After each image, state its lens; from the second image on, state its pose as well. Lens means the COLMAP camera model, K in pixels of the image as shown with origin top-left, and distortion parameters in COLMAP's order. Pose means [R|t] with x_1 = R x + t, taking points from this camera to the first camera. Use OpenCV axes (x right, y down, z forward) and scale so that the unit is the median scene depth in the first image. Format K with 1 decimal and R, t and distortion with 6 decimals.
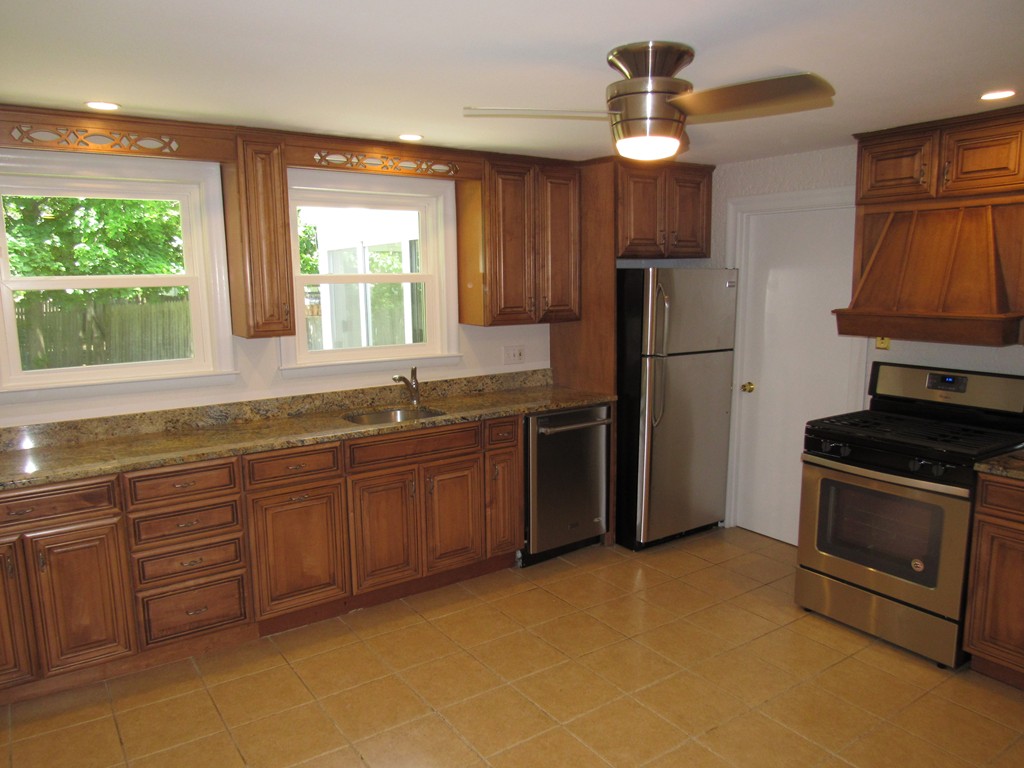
lens RADIAL K [[728.7, 0, 512.0], [0, 728.7, 384.0], [0, 0, 1]] dist [-0.004643, 0.002857]
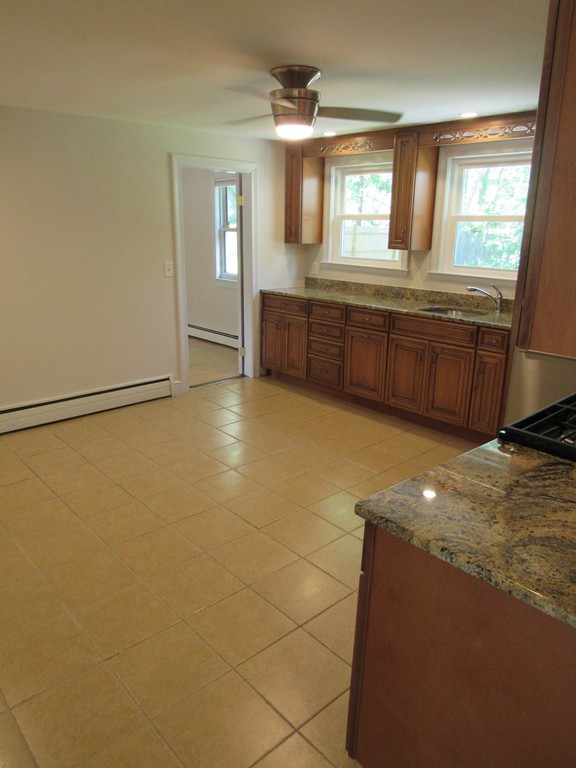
lens RADIAL K [[546.5, 0, 288.0], [0, 546.5, 384.0], [0, 0, 1]] dist [-0.004643, 0.002857]
pose [[0.143033, 0.293488, -0.945202, 1.029121], [-0.164483, 0.948789, 0.269712, -0.072422], [0.975954, 0.116892, 0.183983, 0.555827]]
